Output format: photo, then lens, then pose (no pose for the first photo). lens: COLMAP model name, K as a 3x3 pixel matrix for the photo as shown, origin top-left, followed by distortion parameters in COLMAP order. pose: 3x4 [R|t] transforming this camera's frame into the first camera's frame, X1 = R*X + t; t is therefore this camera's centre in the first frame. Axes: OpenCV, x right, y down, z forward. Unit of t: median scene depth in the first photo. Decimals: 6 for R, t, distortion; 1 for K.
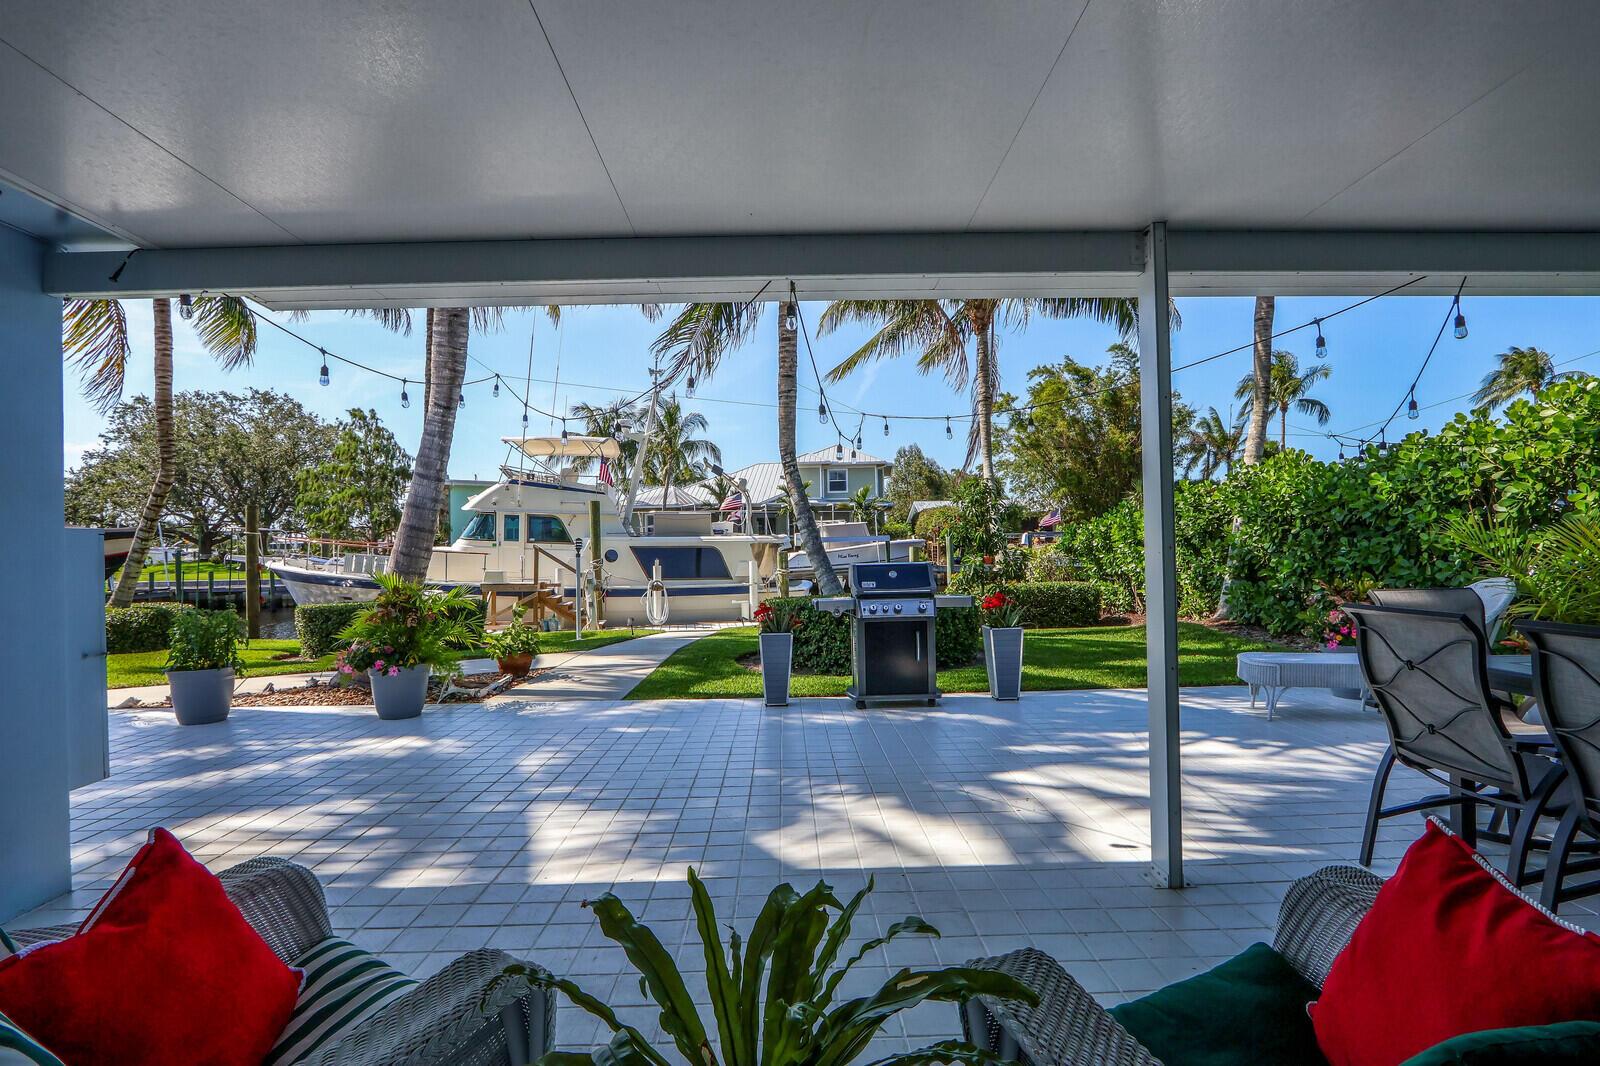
lens RADIAL K [[737.0, 0, 793.5], [0, 737.0, 536.4], [0, 0, 1]] dist [-0.019219, 0.001131]
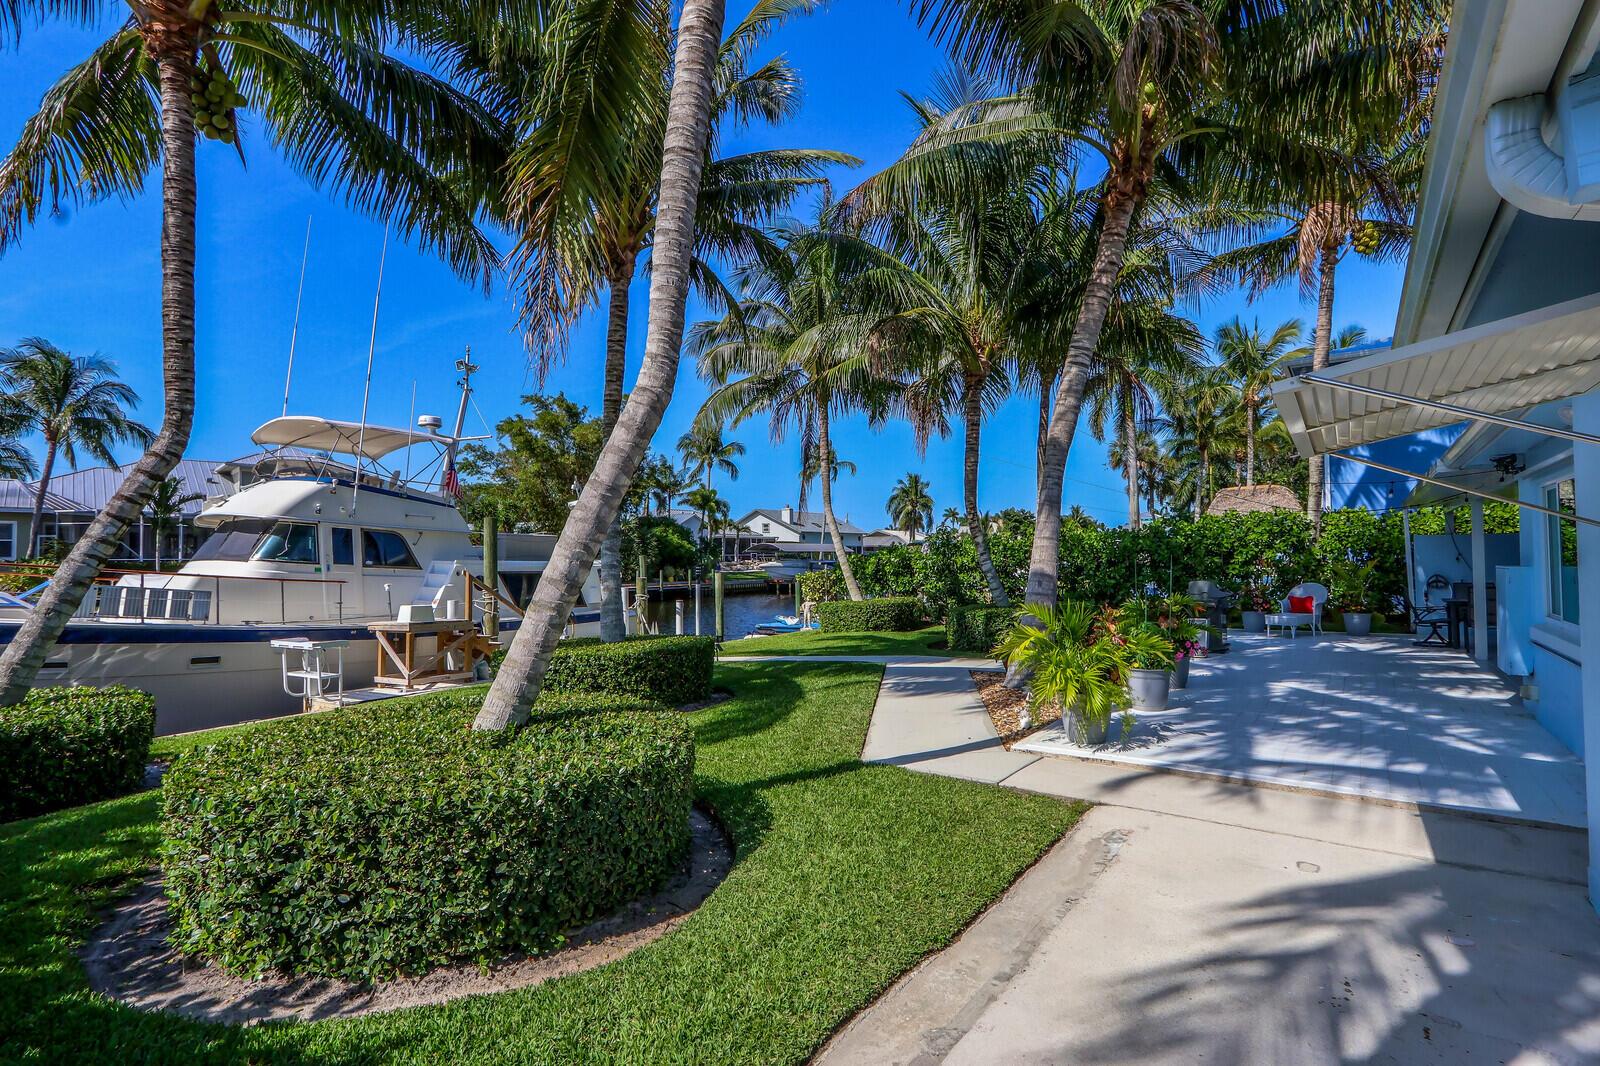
lens RADIAL K [[737.0, 0, 793.5], [0, 737.0, 536.4], [0, 0, 1]] dist [-0.019219, 0.001131]
pose [[0.621822, 0.037461, 0.782262, -0.665938], [-0.010648, 0.999167, -0.039384, 0.002112], [-0.783086, 0.016161, 0.621703, 0.204090]]
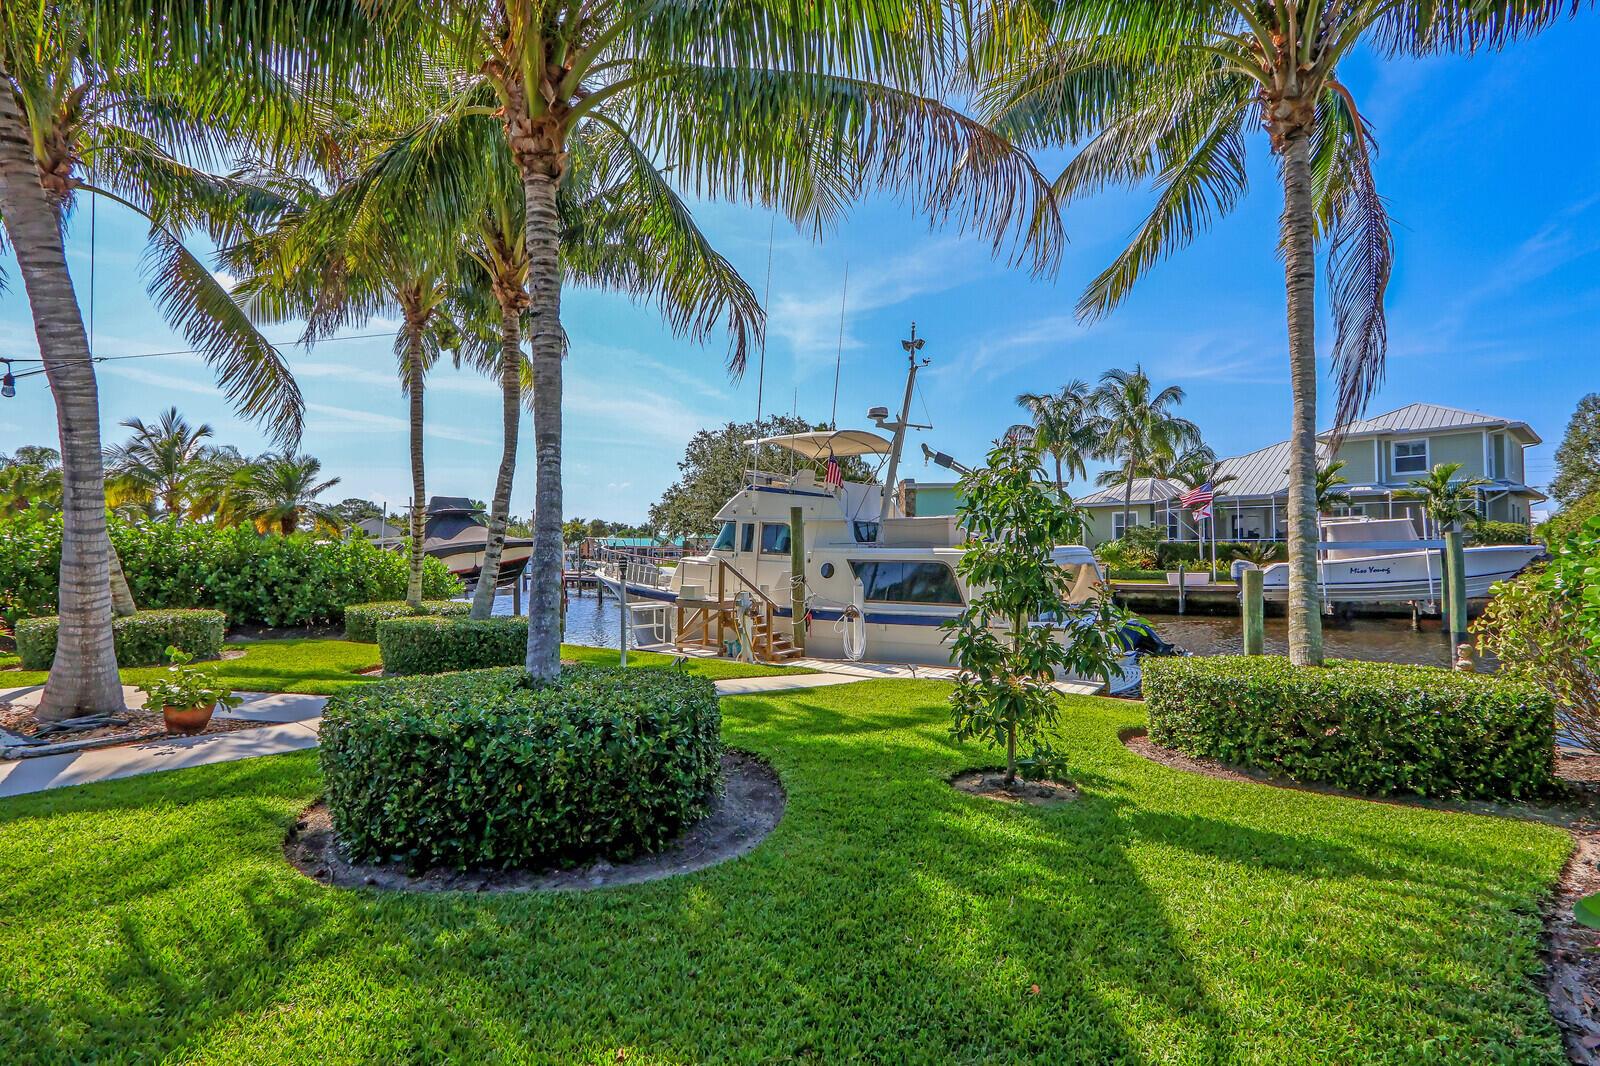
lens RADIAL K [[737.0, 0, 793.5], [0, 737.0, 536.4], [0, 0, 1]] dist [-0.019219, 0.001131]
pose [[0.732067, -0.001924, -0.681230, 0.292941], [0.004238, 0.999990, 0.001730, -0.014674], [0.681219, -0.004154, 0.732068, 0.350346]]
